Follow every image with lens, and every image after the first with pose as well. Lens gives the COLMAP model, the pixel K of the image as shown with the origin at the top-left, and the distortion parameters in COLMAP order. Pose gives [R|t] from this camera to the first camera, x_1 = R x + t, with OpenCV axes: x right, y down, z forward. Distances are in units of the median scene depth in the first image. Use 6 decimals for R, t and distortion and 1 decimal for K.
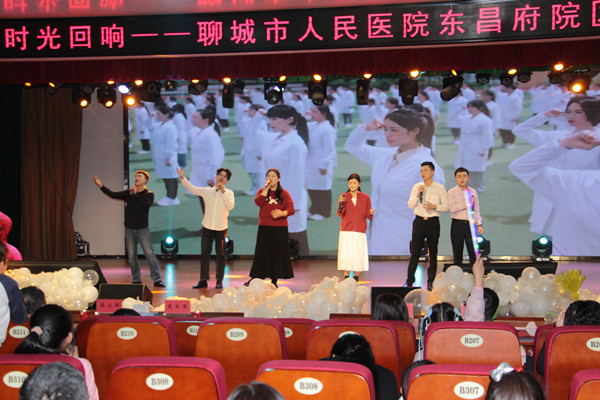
lens RADIAL K [[931.3, 0, 299.8], [0, 931.3, 198.6], [0, 0, 1]] dist [0.196387, 0.000000]
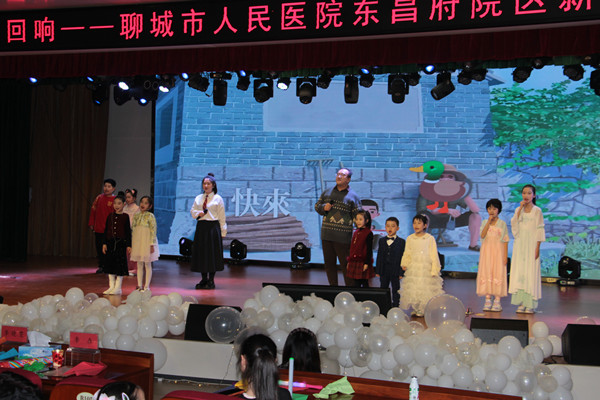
lens RADIAL K [[931.3, 0, 299.8], [0, 931.3, 205.3], [0, 0, 1]] dist [0.196387, 0.000000]
pose [[0.968613, 0.034743, -0.246134, 0.314320], [-0.033523, 0.999396, 0.009147, -0.010038], [0.246303, -0.000609, 0.969193, 0.121440]]
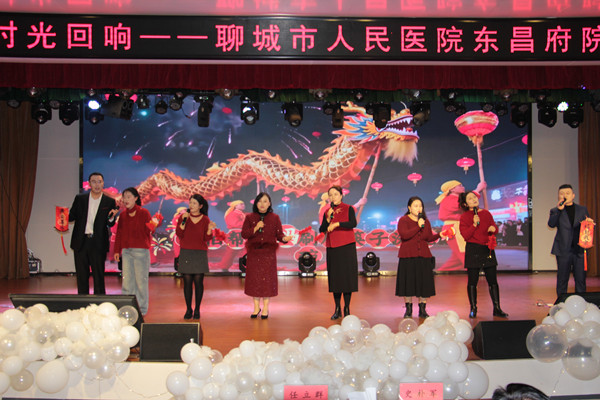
lens RADIAL K [[683.4, 0, 301.9], [0, 683.4, 200.3], [0, 0, 1]] dist [0.035518, 0.000000]
pose [[0.974463, 0.010562, 0.224301, -0.178908], [-0.005343, 0.999701, -0.023862, -0.000840], [-0.224485, 0.022054, 0.974228, 0.336212]]
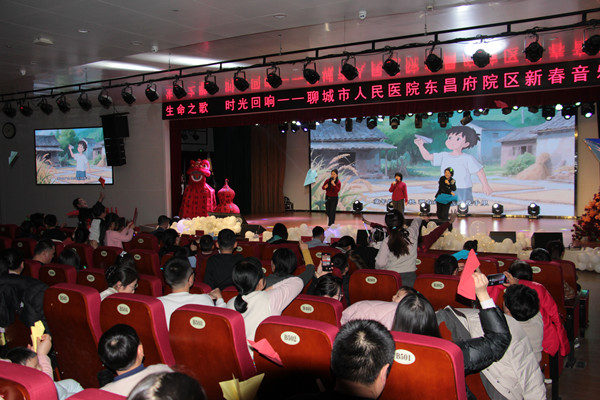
lens RADIAL K [[569.1, 0, 312.8], [0, 569.1, 205.6], [0, 0, 1]] dist [-0.033476, 0.000000]
pose [[0.942967, 0.014702, -0.332561, 0.304037], [0.003610, 0.998514, 0.054377, -0.016973], [0.332867, -0.052477, 0.941513, -0.122325]]
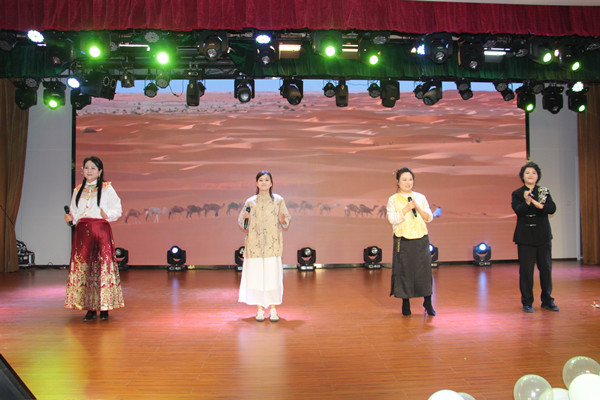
lens RADIAL K [[510.7, 0, 301.2], [0, 510.7, 205.2], [0, 0, 1]] dist [-0.083474, 0.036931]
pose [[0.969777, 0.005162, 0.243940, -0.123059], [0.000167, 0.999762, -0.021817, 0.013541], [-0.243995, 0.021198, 0.969545, 0.644264]]
